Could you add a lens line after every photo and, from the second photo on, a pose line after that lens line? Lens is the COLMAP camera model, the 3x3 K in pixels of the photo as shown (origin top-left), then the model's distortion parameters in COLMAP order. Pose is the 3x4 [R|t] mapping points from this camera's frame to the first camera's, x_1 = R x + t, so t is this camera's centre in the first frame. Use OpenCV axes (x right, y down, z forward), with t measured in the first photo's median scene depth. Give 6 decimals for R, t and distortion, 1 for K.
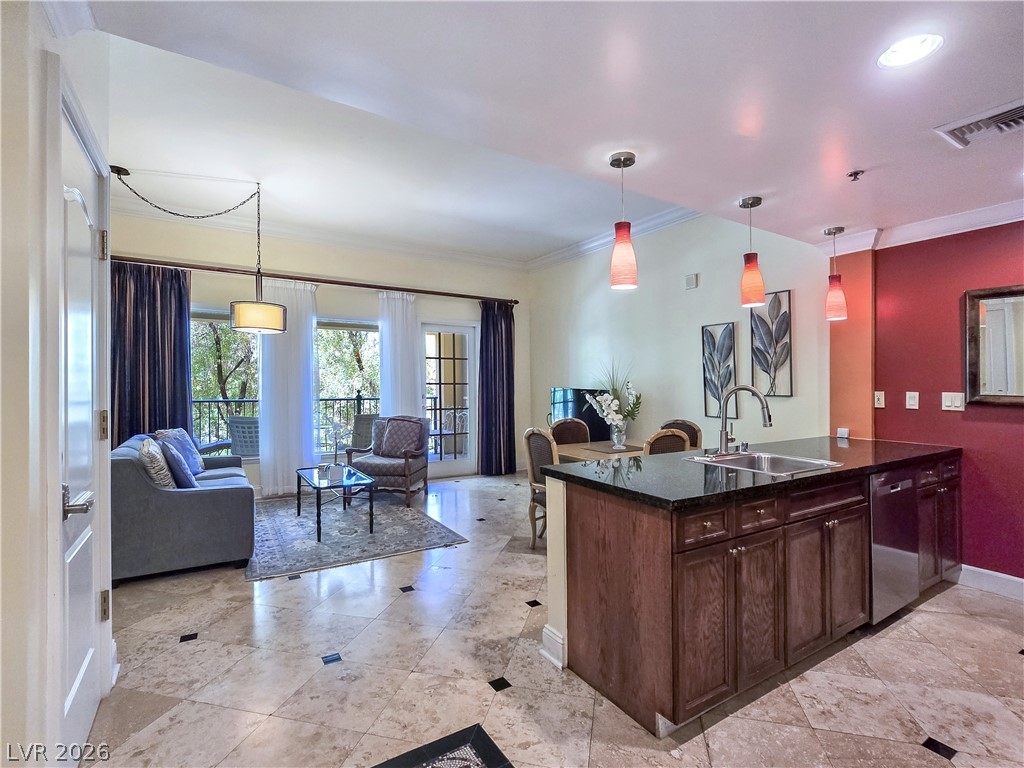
lens RADIAL K [[483.4, 0, 513.1], [0, 483.4, 394.7], [0, 0, 1]] dist [-0.001375, -0.000487]
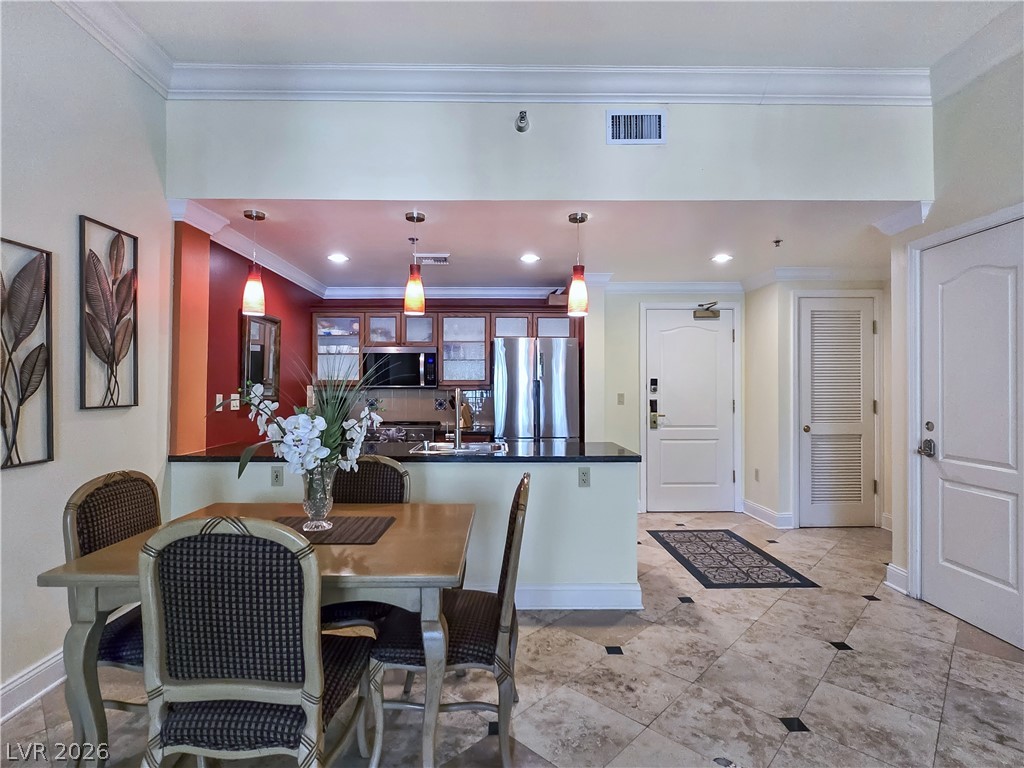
lens RADIAL K [[527.4, 0, 512.0], [0, 527.4, 384.0], [0, 0, 1]] dist [-0.001407, 0.000041]
pose [[-0.863790, 0.001087, 0.503851, -0.192791], [0.008333, 0.999892, 0.012129, -0.029397], [-0.503783, 0.014676, -0.863706, 1.359595]]
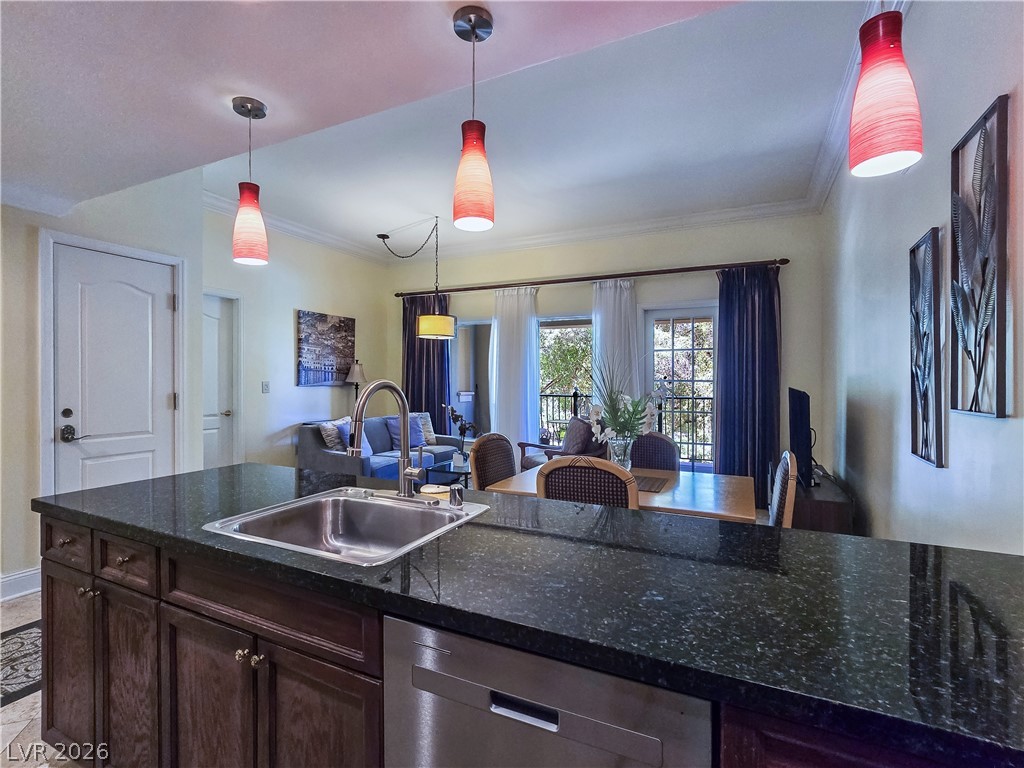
lens RADIAL K [[488.3, 0, 512.0], [0, 488.3, 384.0], [0, 0, 1]] dist [-0.001345, -0.000040]
pose [[0.528691, 0.008585, -0.848771, 0.698023], [-0.022859, 0.999730, -0.004126, -0.010110], [0.848507, 0.021583, 0.528744, 0.547035]]
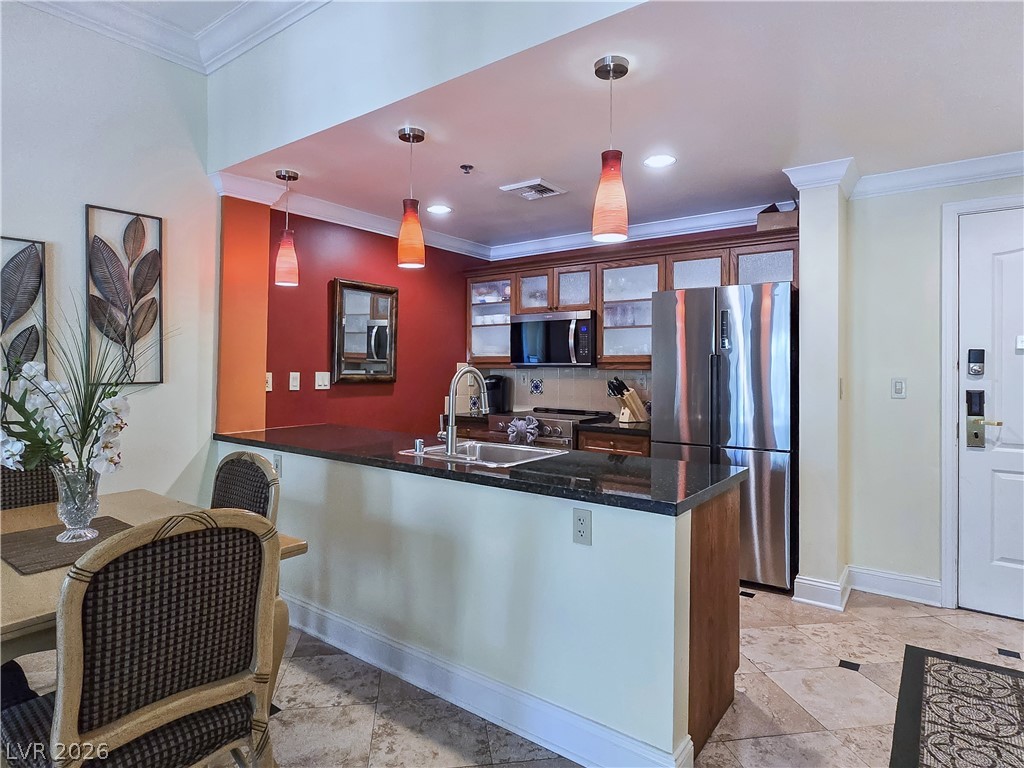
lens RADIAL K [[595.9, 0, 509.6], [0, 595.9, 366.3], [0, 0, 1]] dist [-0.002533, -0.001018]
pose [[-0.354748, -0.005832, 0.934944, -0.337219], [0.016001, 0.999796, 0.012308, -0.020767], [-0.934825, 0.019326, -0.354583, 0.841469]]
